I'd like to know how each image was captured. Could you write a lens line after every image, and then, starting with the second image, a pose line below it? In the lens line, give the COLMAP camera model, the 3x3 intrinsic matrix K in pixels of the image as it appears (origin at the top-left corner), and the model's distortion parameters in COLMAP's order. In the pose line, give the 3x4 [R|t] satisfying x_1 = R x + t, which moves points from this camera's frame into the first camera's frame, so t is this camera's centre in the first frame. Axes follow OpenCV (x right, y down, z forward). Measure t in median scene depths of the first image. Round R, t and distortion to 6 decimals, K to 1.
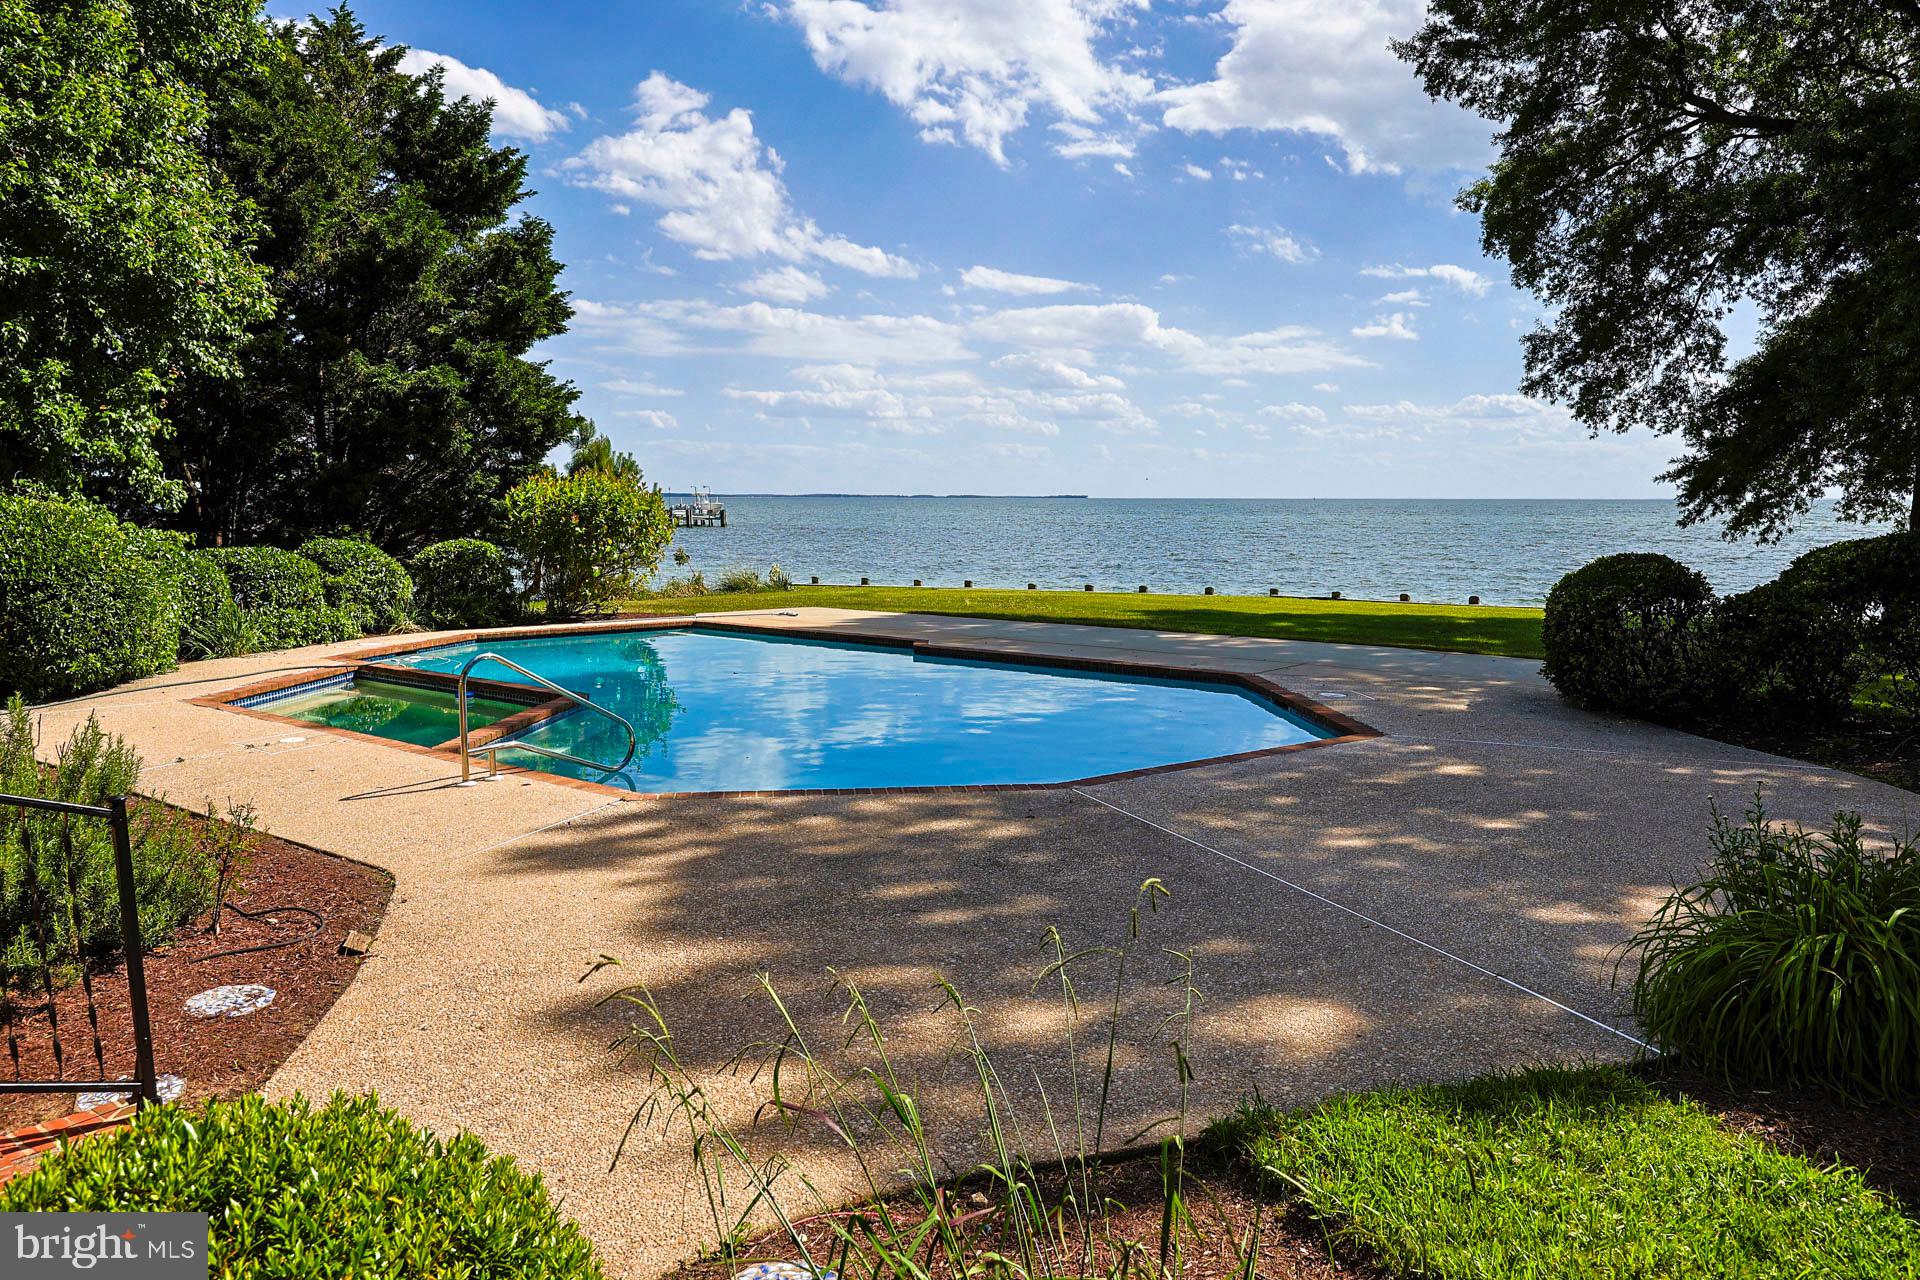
lens RADIAL K [[1328.1, 0, 961.1], [0, 1328.1, 633.9], [0, 0, 1]] dist [0.002949, -0.003353]
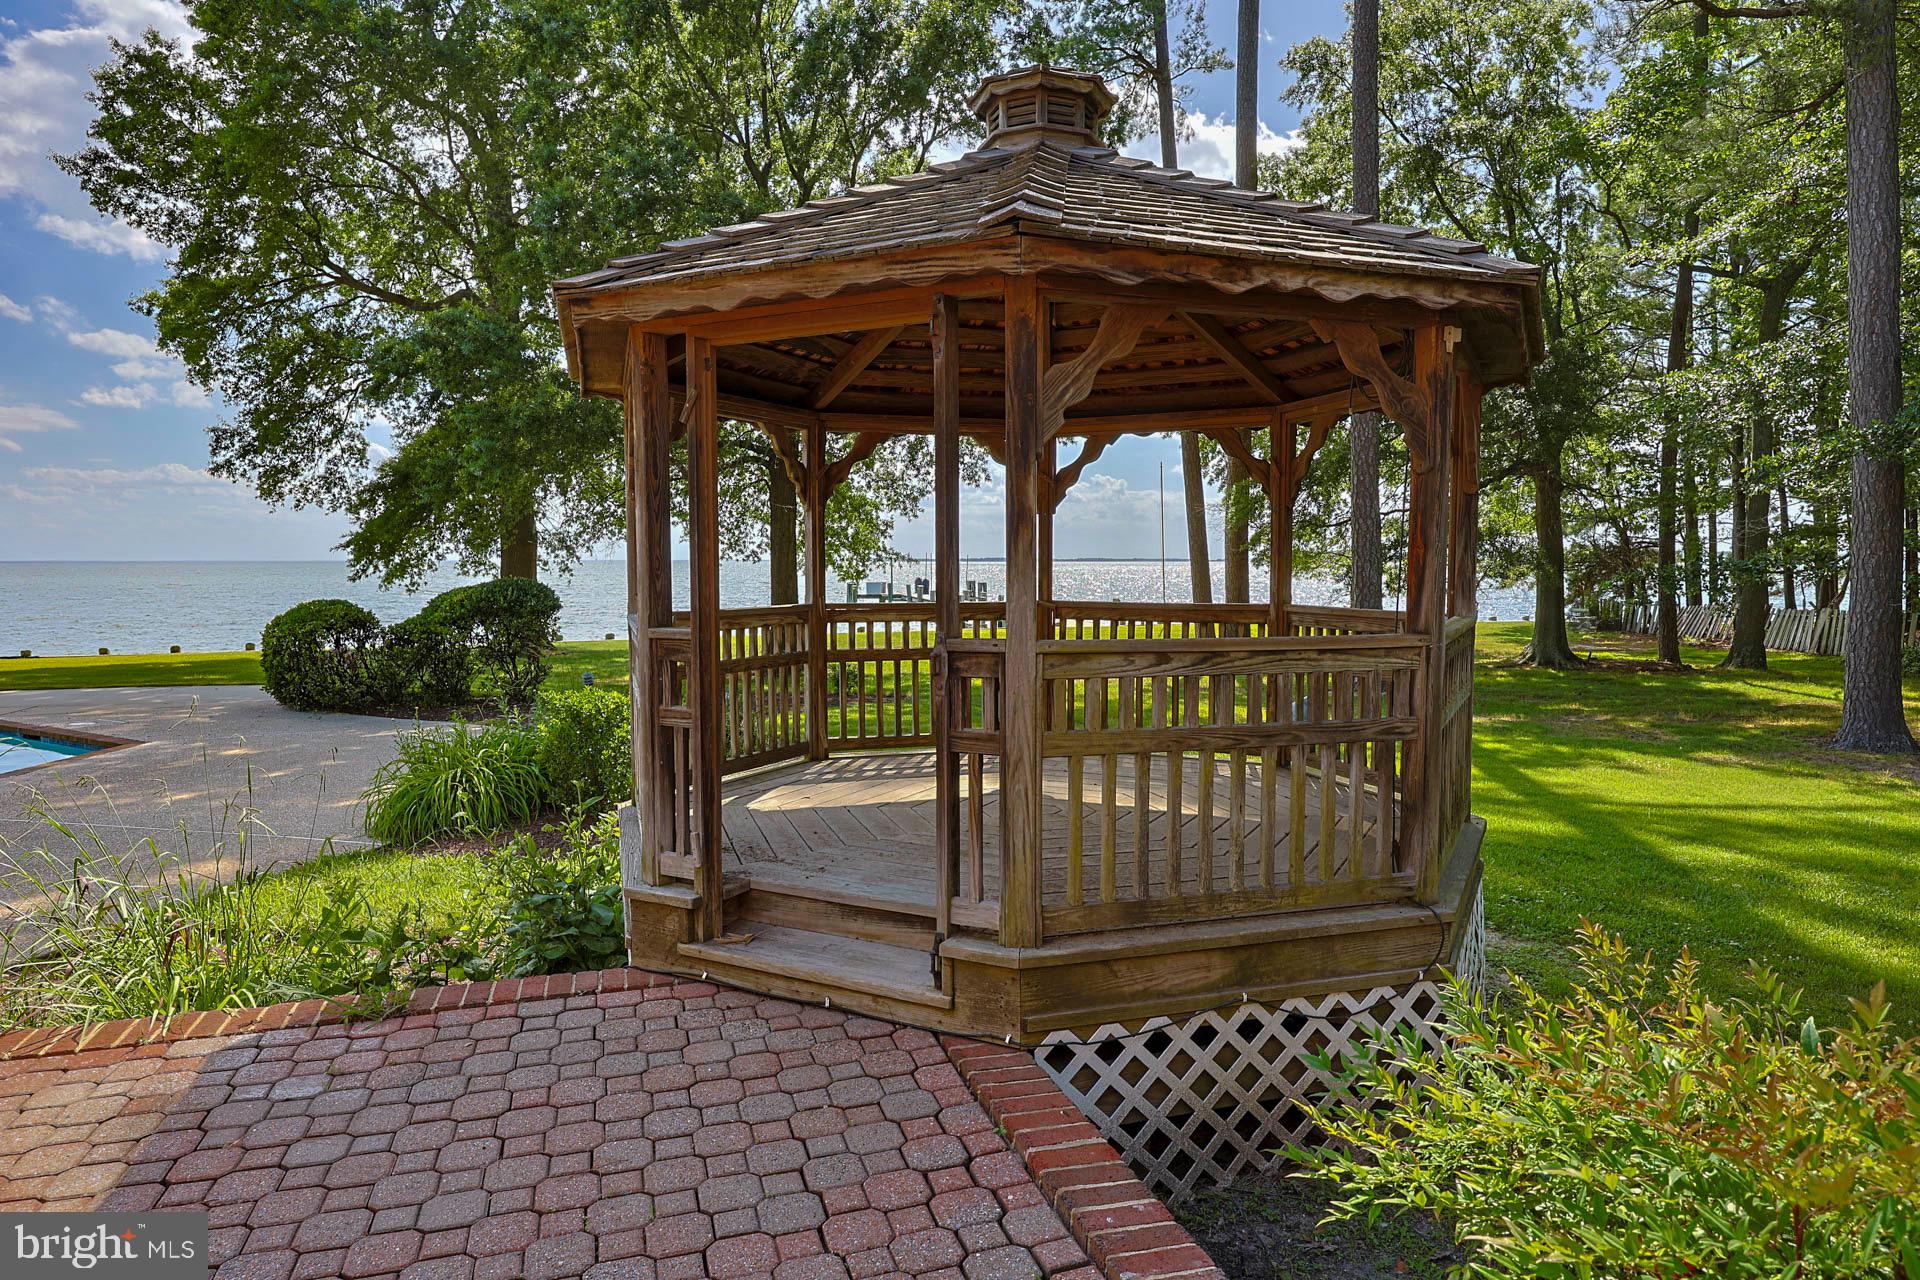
lens RADIAL K [[1129.3, 0, 960.3], [0, 1129.3, 634.5], [0, 0, 1]] dist [-0.003446, -0.003363]
pose [[0.543739, -0.059590, 0.837136, -0.078855], [0.088010, 0.996025, 0.013735, 0.011407], [-0.834627, 0.066208, 0.546822, -0.131775]]
